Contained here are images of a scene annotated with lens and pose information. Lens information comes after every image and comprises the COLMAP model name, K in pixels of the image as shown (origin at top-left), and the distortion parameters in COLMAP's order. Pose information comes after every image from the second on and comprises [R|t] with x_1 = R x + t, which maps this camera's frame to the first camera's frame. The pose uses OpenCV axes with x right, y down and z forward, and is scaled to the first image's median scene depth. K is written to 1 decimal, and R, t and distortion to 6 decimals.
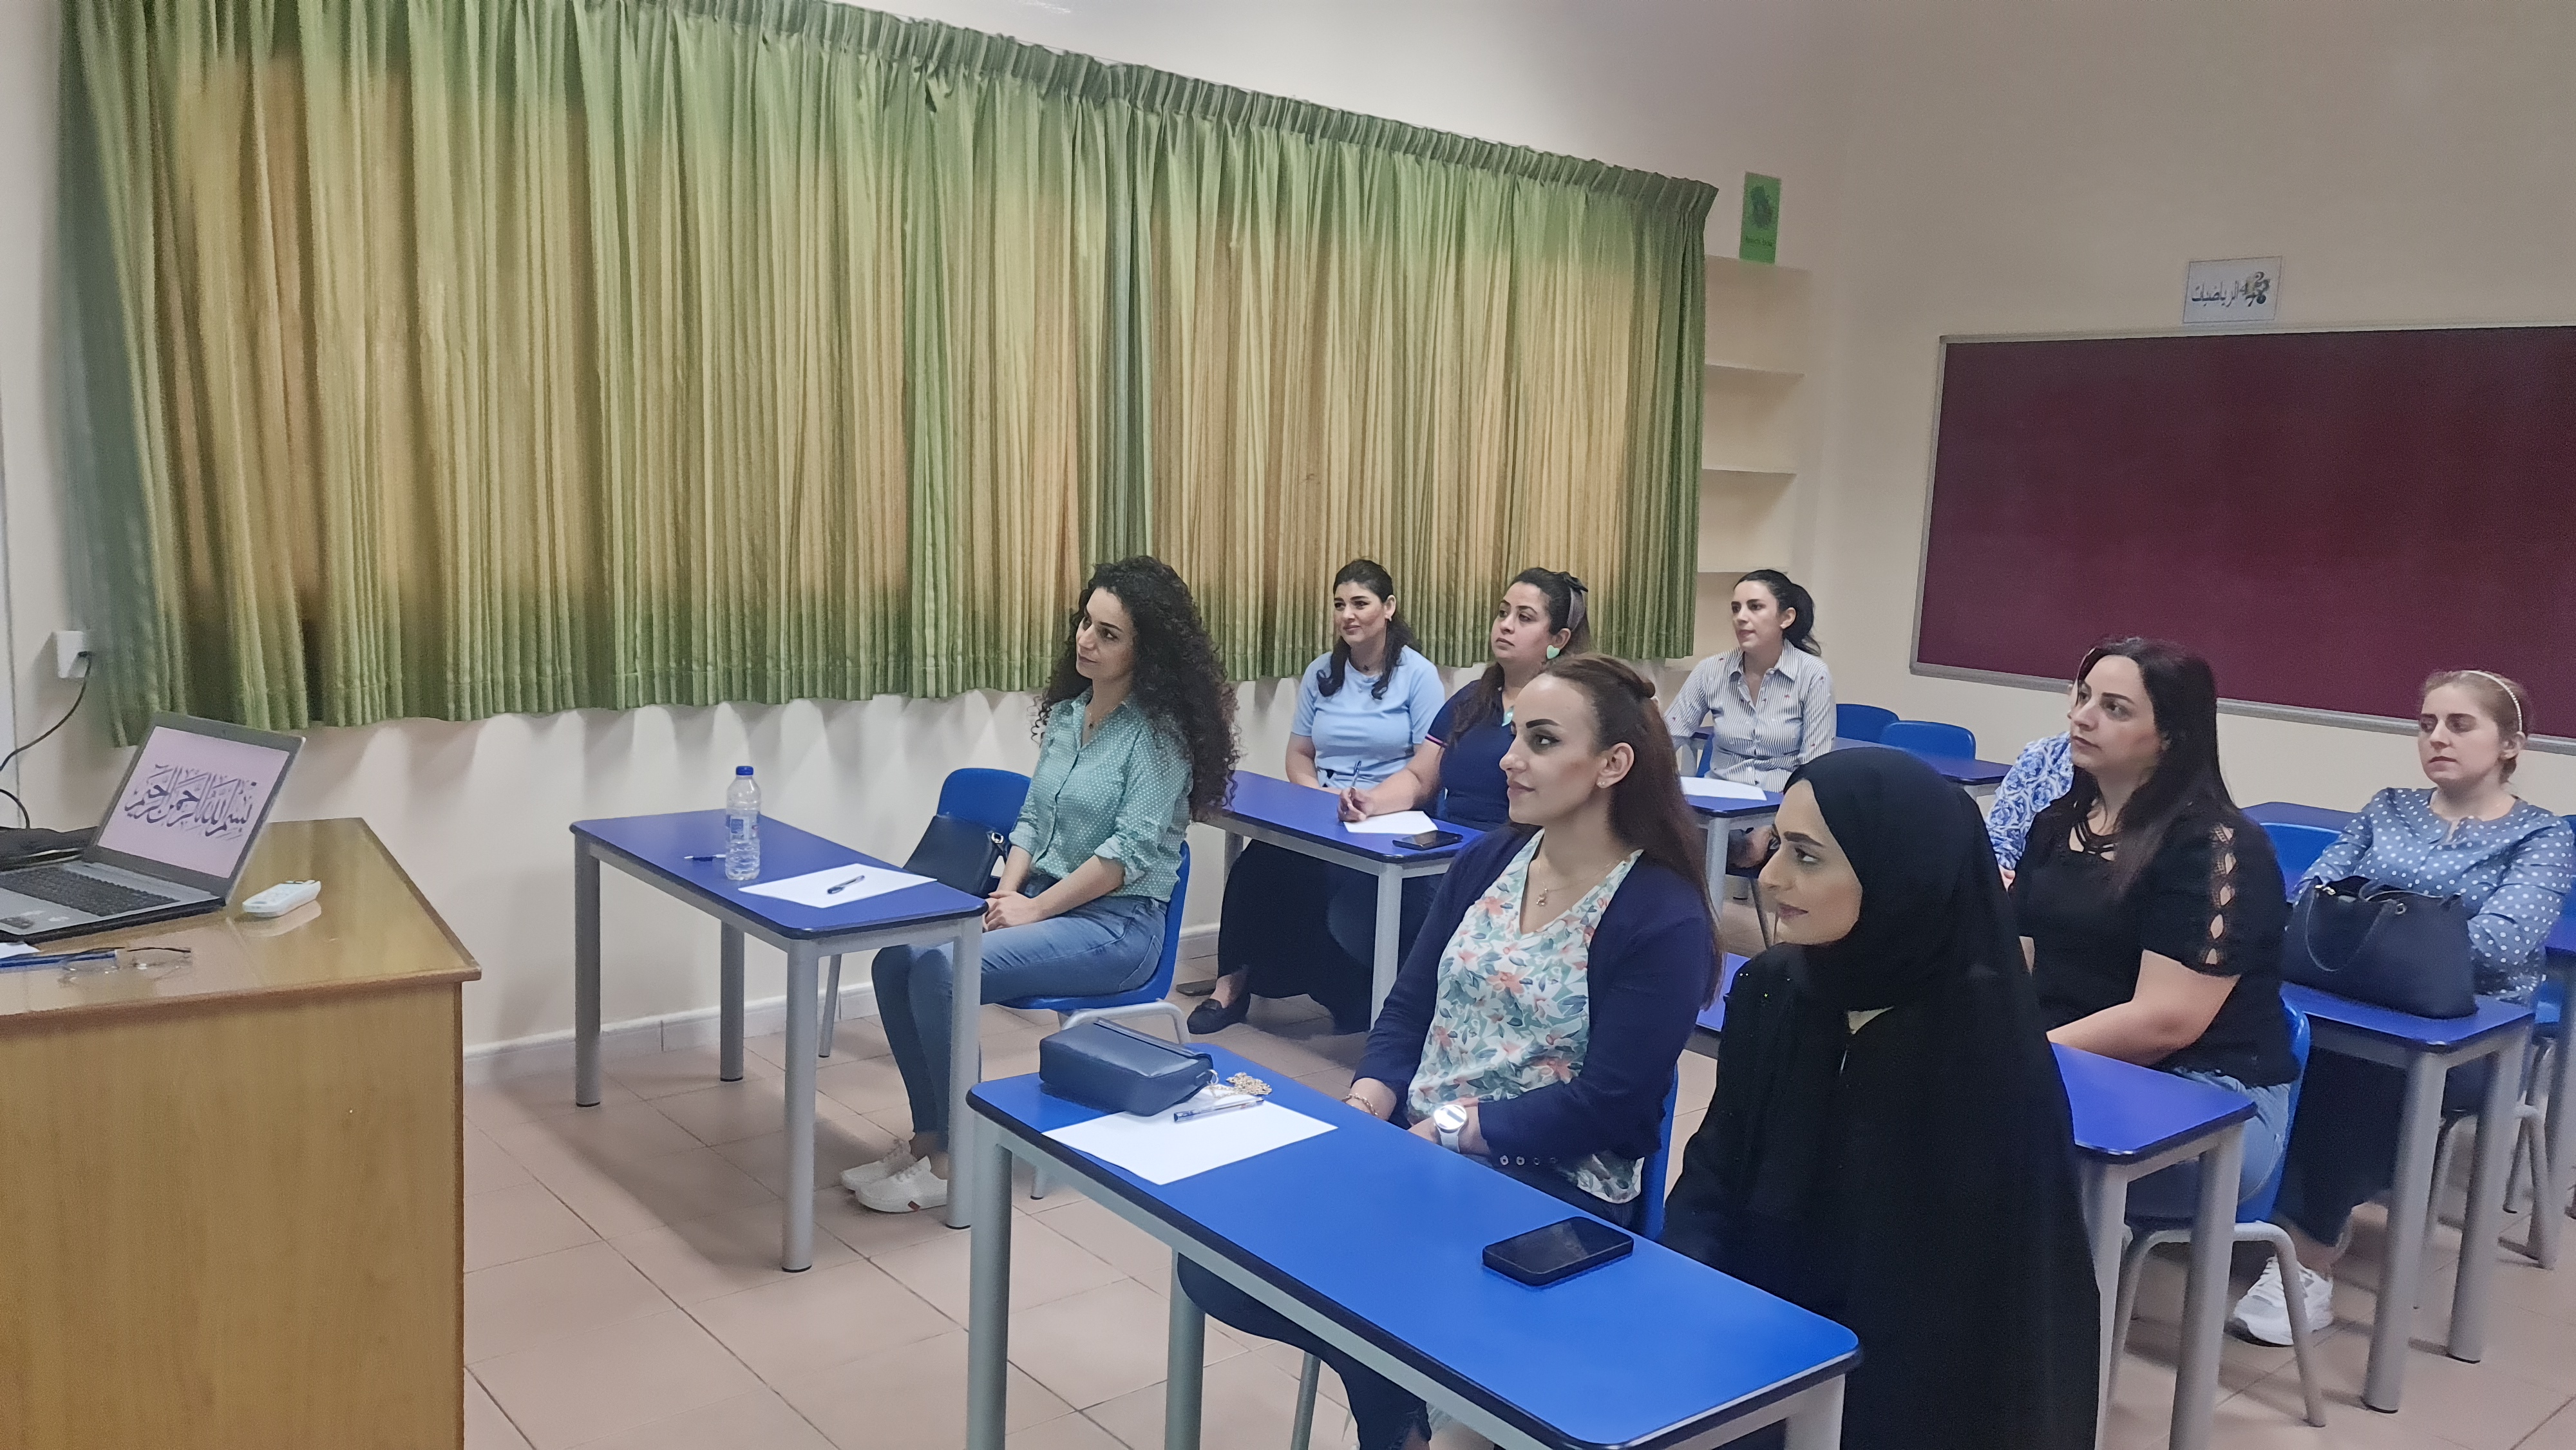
lens RADIAL K [[1891.8, 0, 1273.4], [0, 1891.8, 709.6], [0, 0, 1]] dist [0.070536, -0.045163]
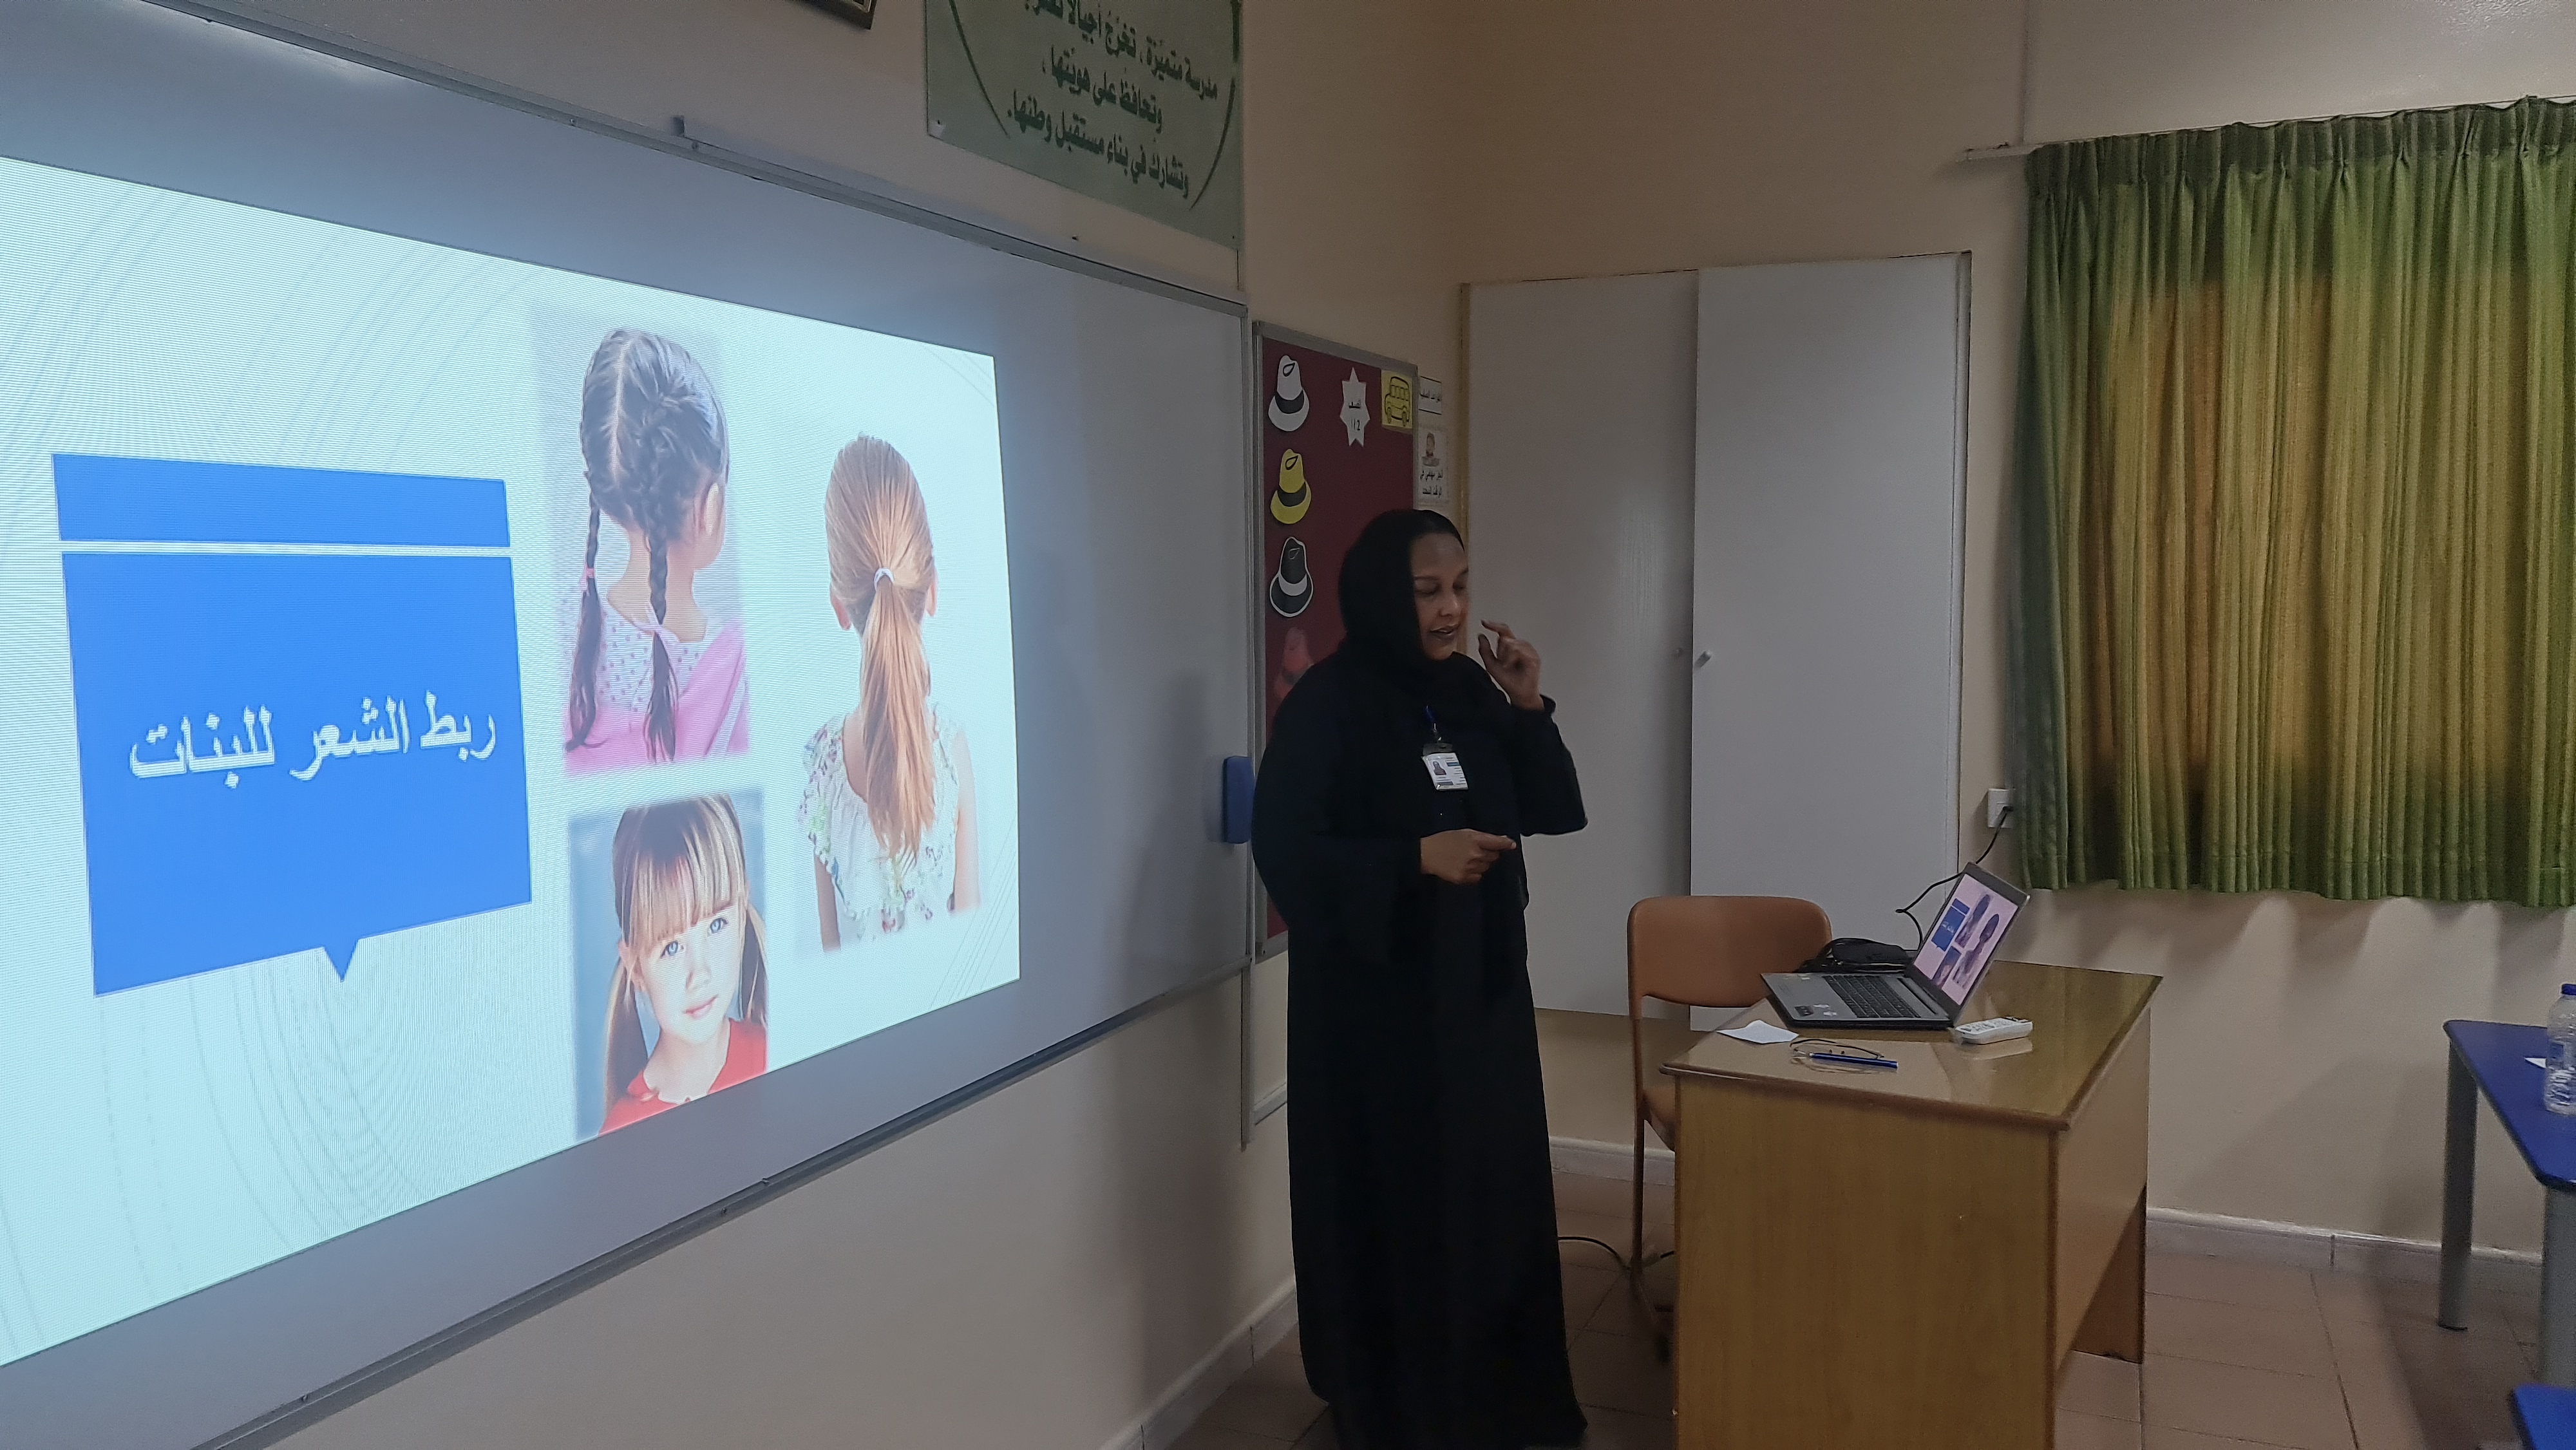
lens RADIAL K [[1891.8, 0, 1273.4], [0, 1891.8, 709.6], [0, 0, 1]] dist [0.070536, -0.045163]
pose [[0.447018, 0.022971, -0.894230, 0.218708], [-0.088113, 0.995939, -0.018463, -0.024506], [0.890175, 0.087047, 0.447227, 0.044787]]
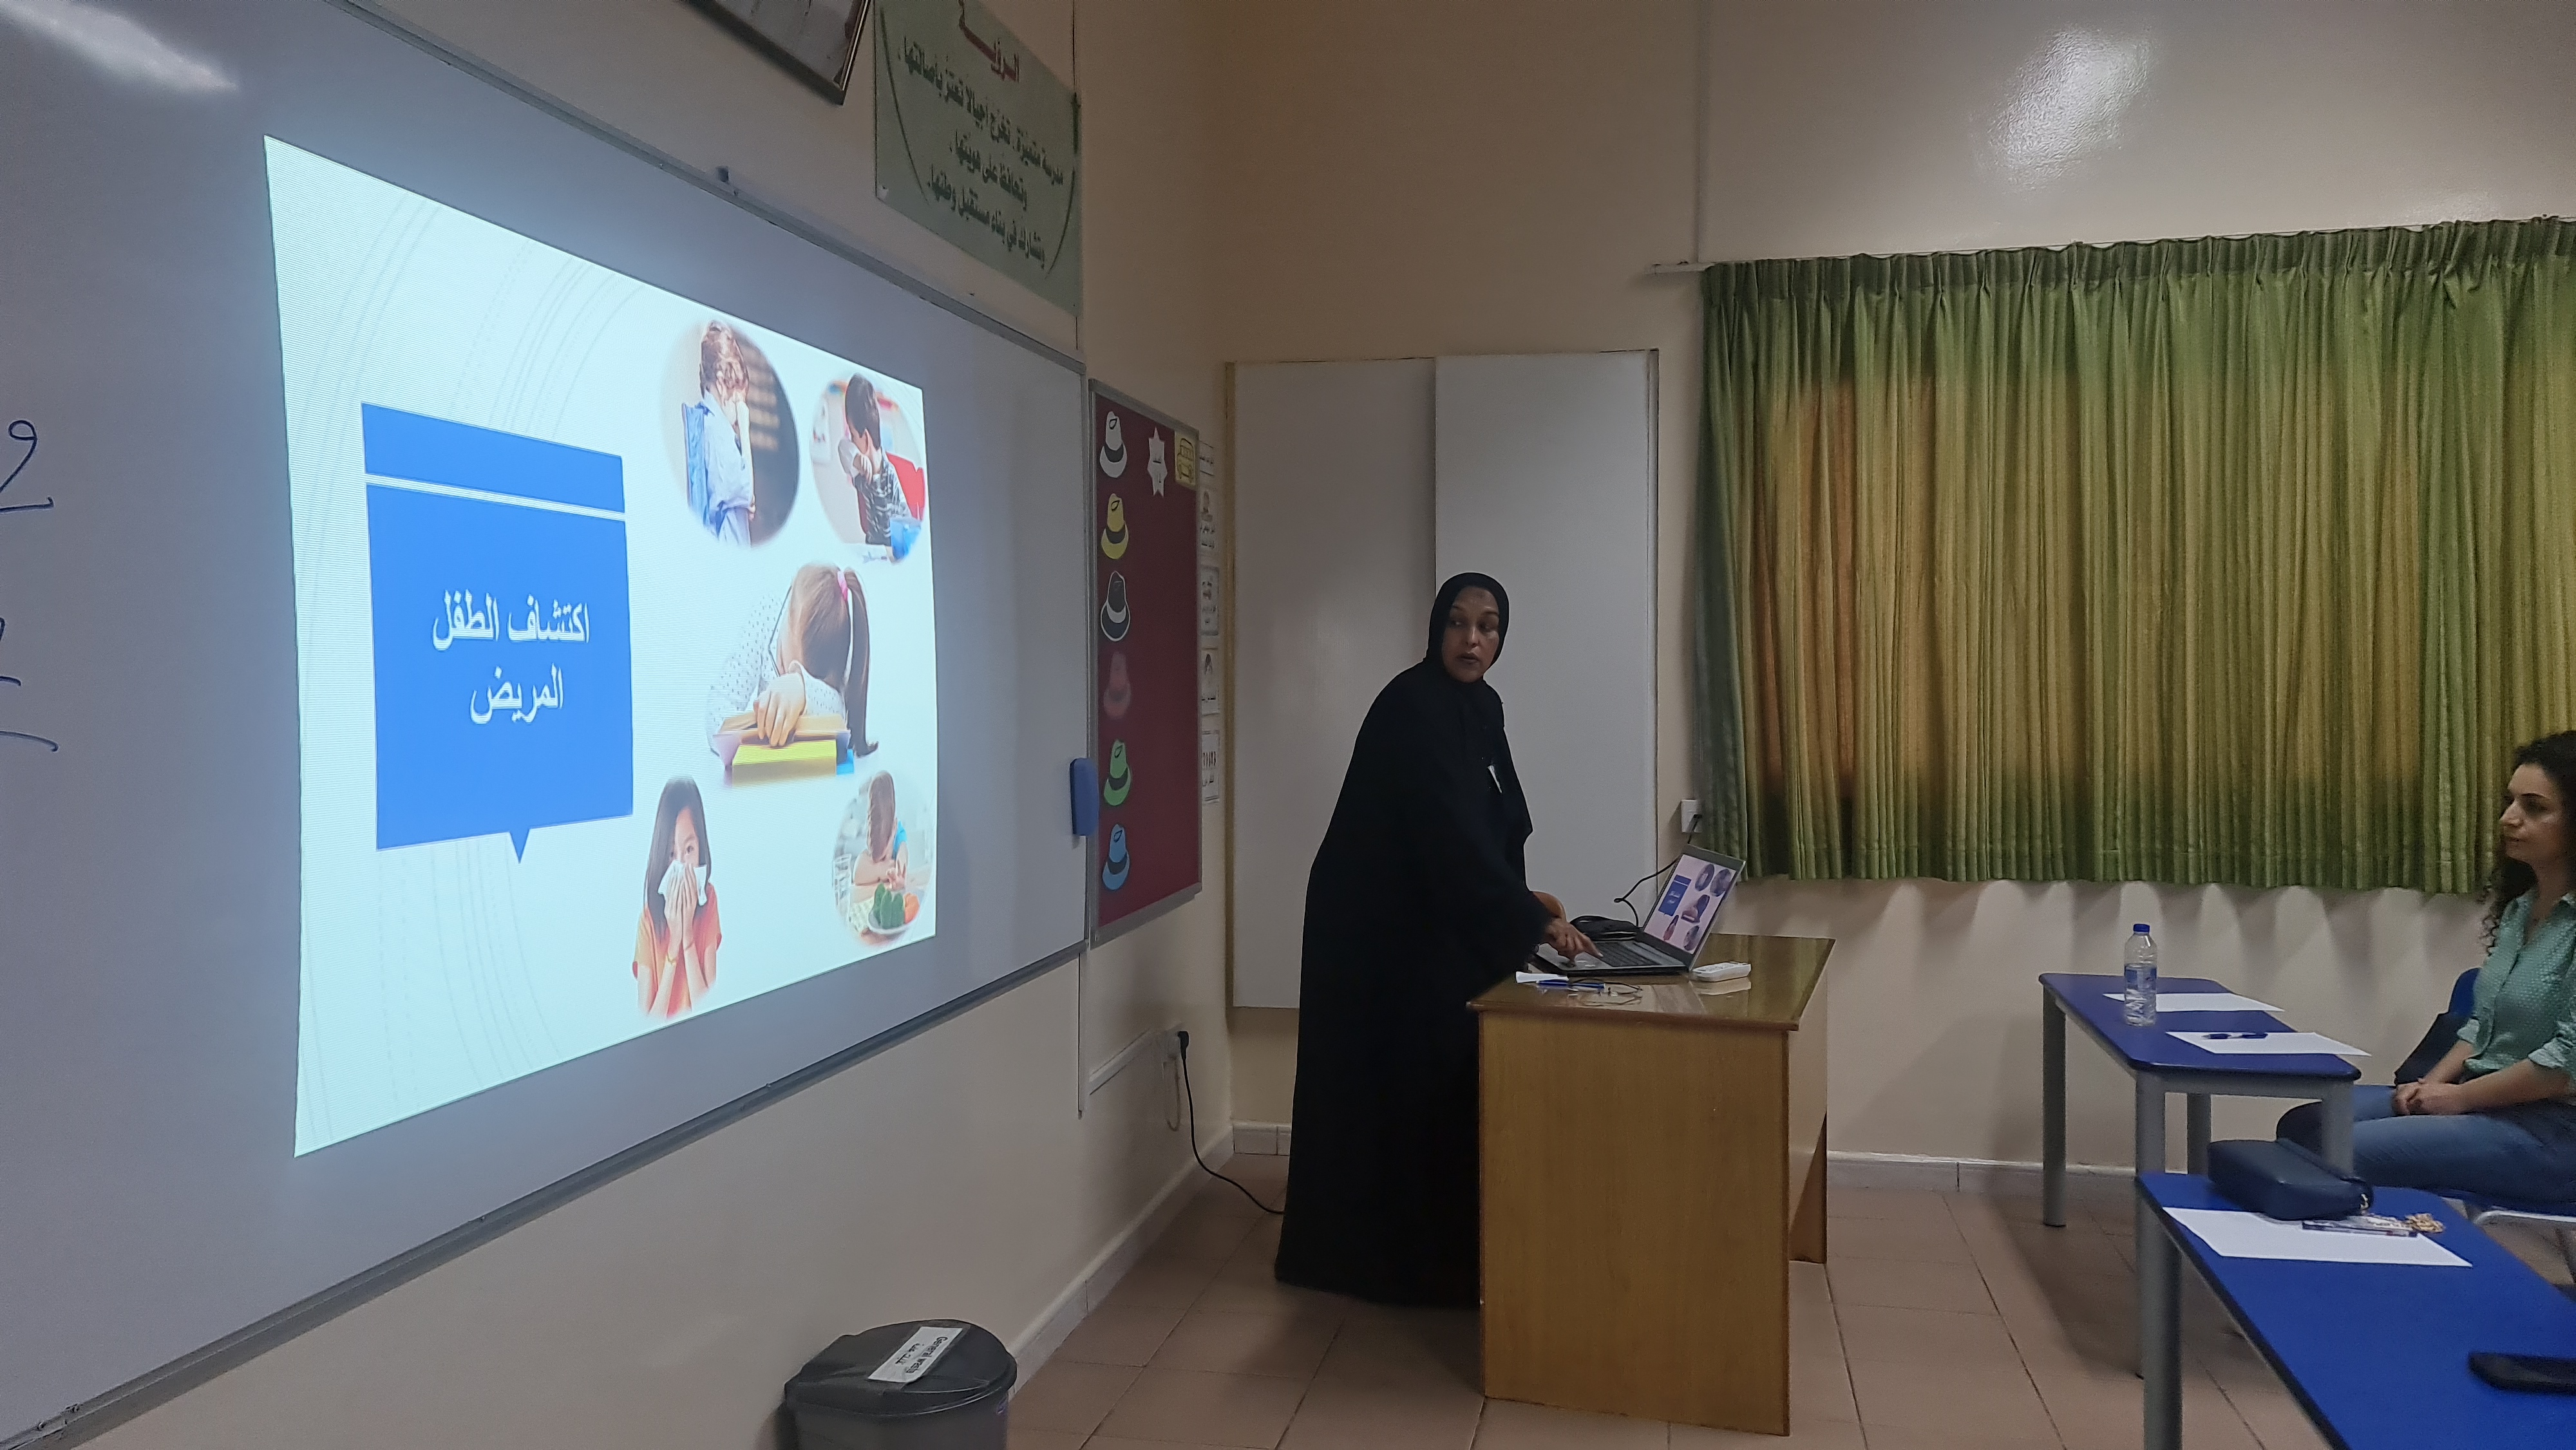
lens RADIAL K [[1891.8, 0, 1273.4], [0, 1891.8, 709.6], [0, 0, 1]] dist [0.070536, -0.045163]
pose [[0.613429, -0.027028, -0.789287, 0.268688], [-0.071070, 0.993470, -0.089255, 0.036248], [0.786545, 0.110846, 0.607503, -0.097396]]
